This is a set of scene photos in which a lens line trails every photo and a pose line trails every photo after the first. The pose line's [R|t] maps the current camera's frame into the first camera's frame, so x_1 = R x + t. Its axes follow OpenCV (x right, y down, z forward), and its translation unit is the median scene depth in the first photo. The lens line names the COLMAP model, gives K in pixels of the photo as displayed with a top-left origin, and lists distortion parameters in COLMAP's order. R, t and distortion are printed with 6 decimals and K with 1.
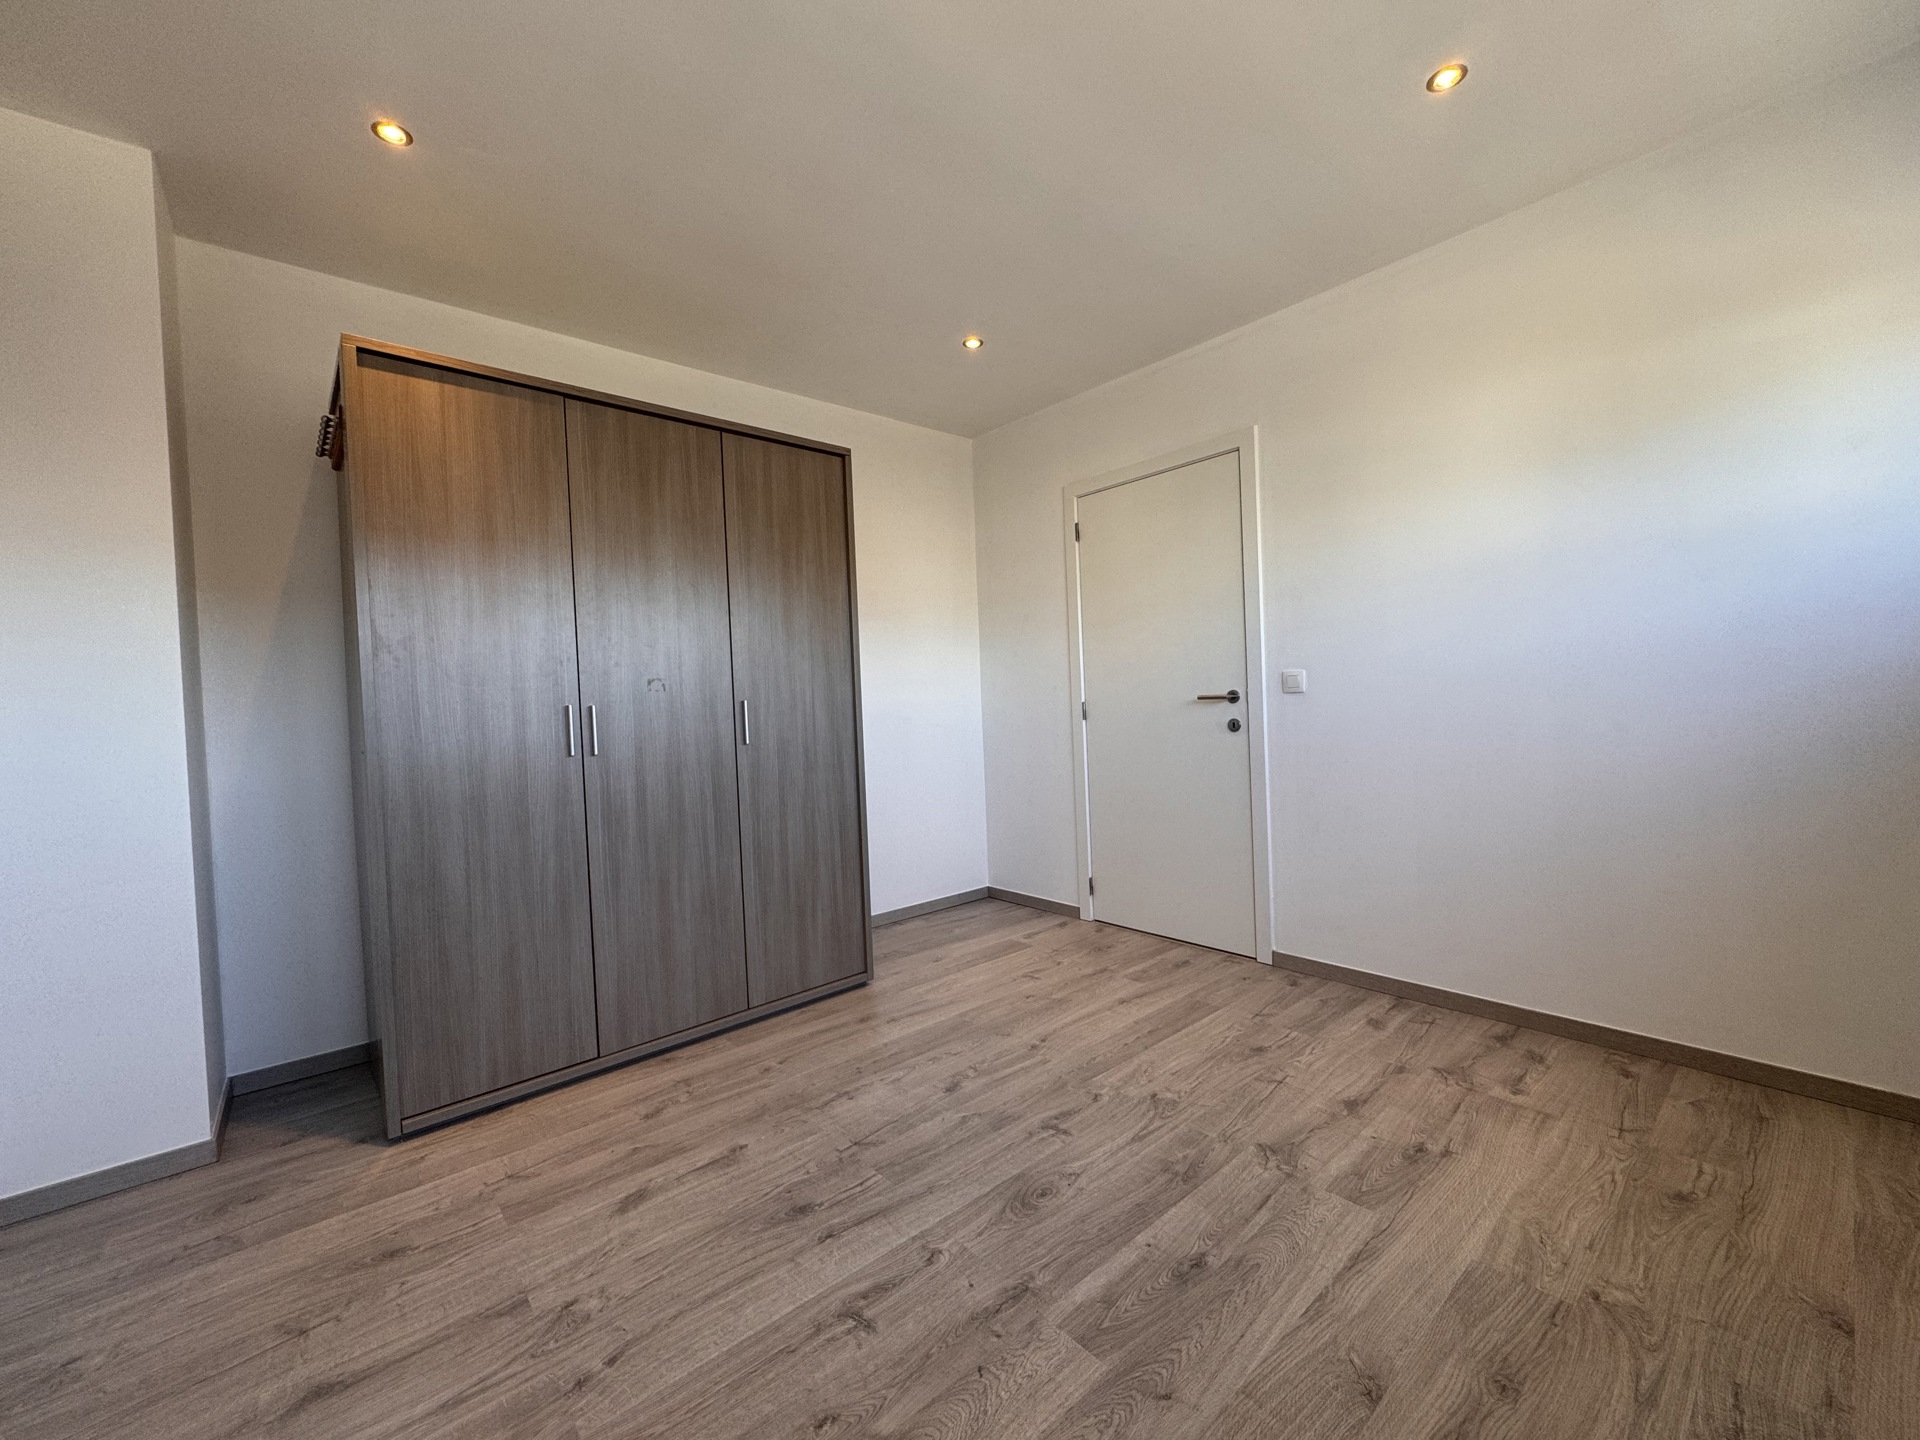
lens RADIAL K [[768.4, 0, 960.4], [0, 768.4, 721.9], [0, 0, 1]] dist [-0.003456, 0.000072]
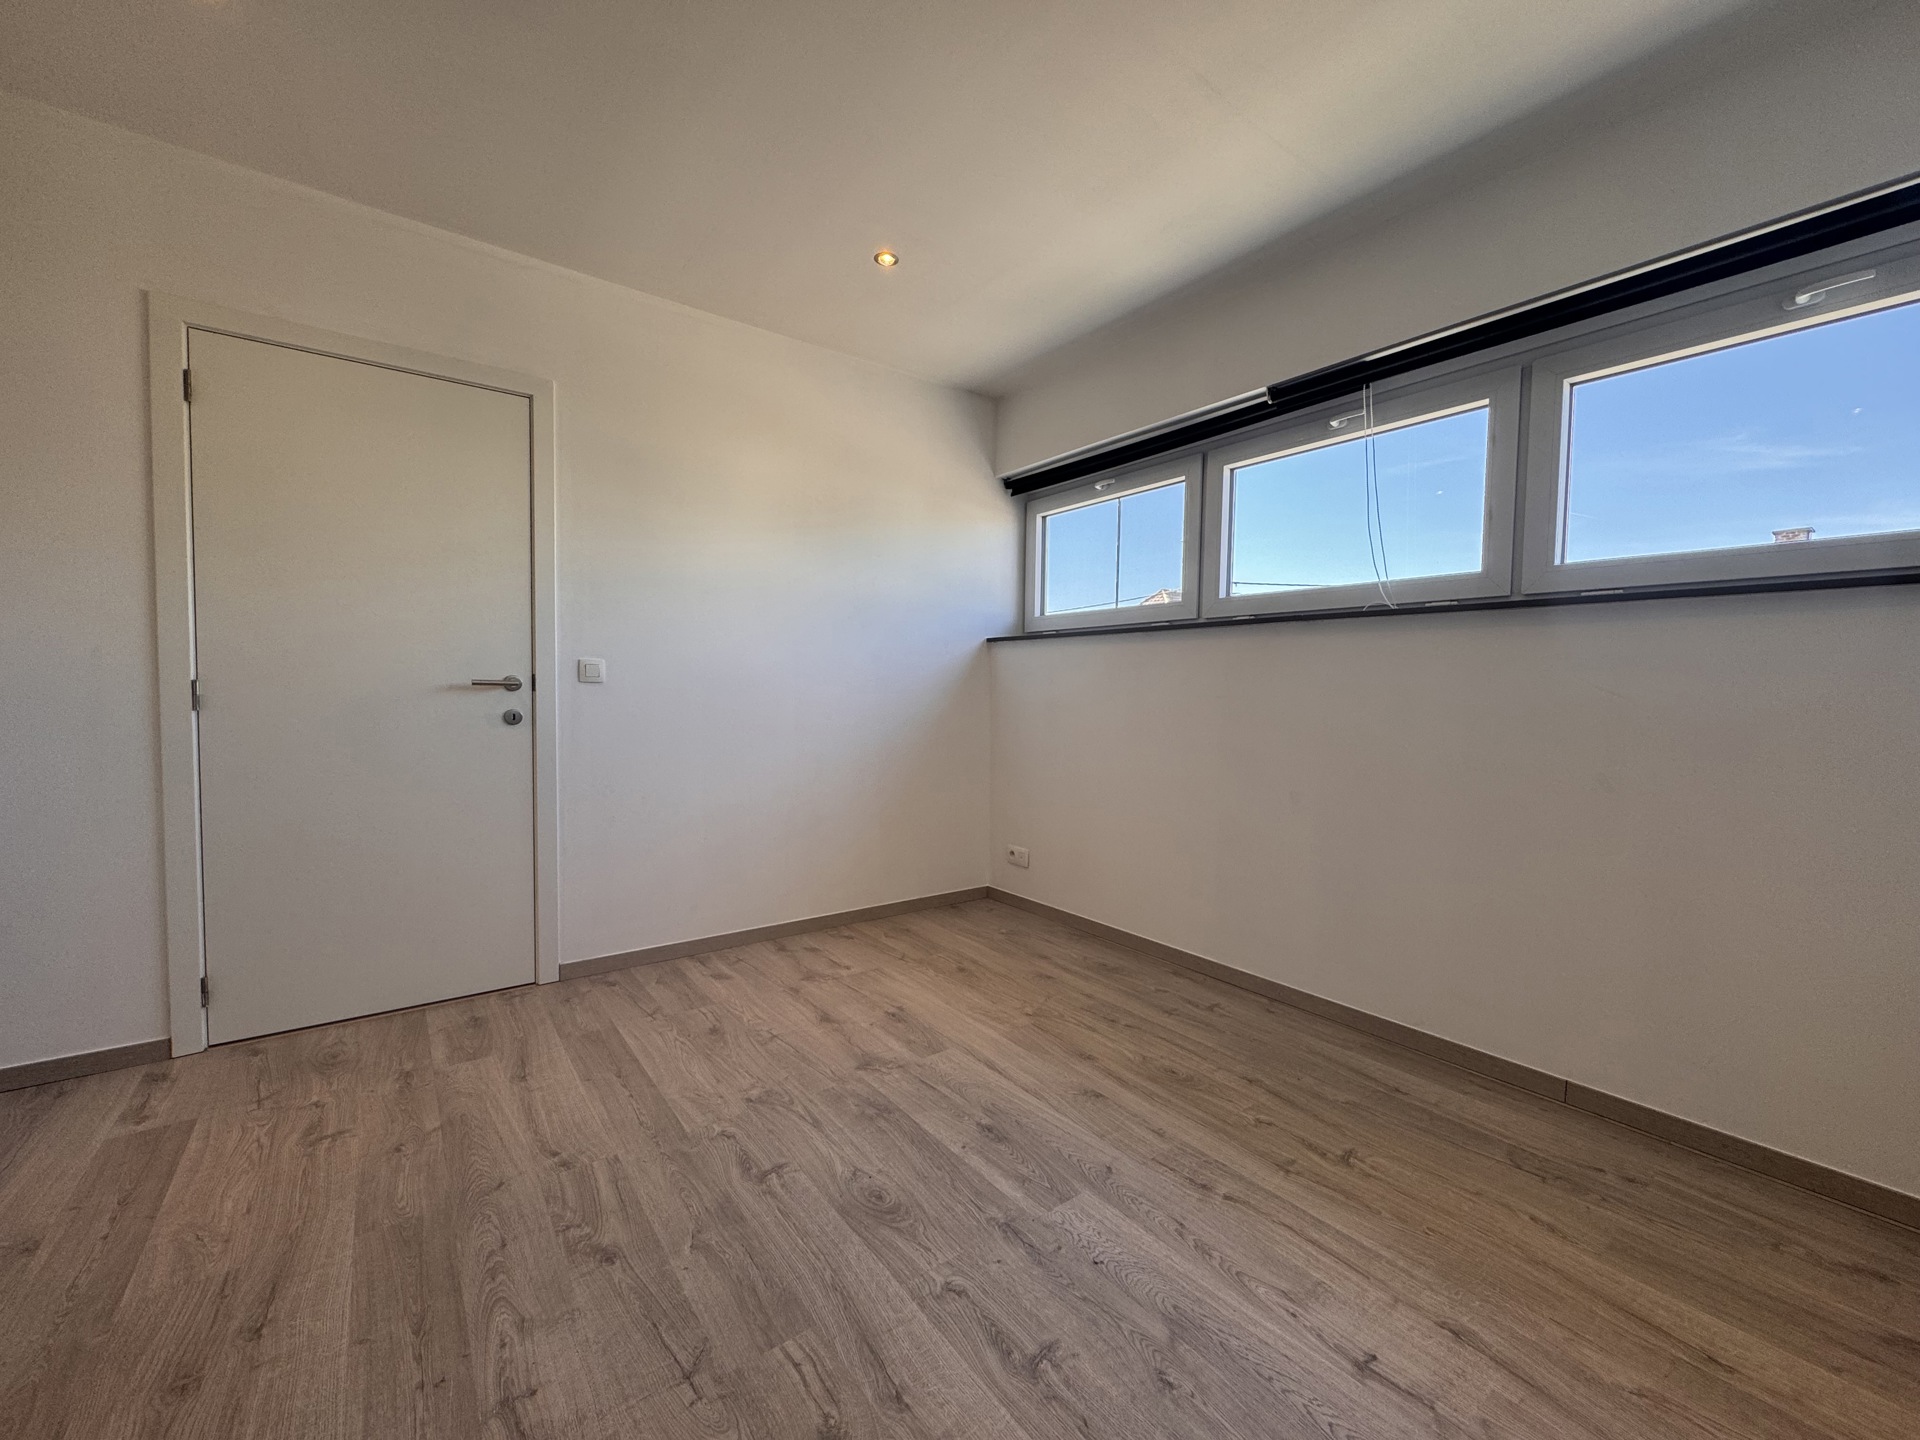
lens RADIAL K [[768.4, 0, 960.4], [0, 768.4, 721.9], [0, 0, 1]] dist [-0.003456, 0.000072]
pose [[0.058400, -0.003939, 0.998286, -0.657891], [0.009608, 0.999948, 0.003383, 0.016463], [-0.998247, 0.009394, 0.058434, 0.655877]]
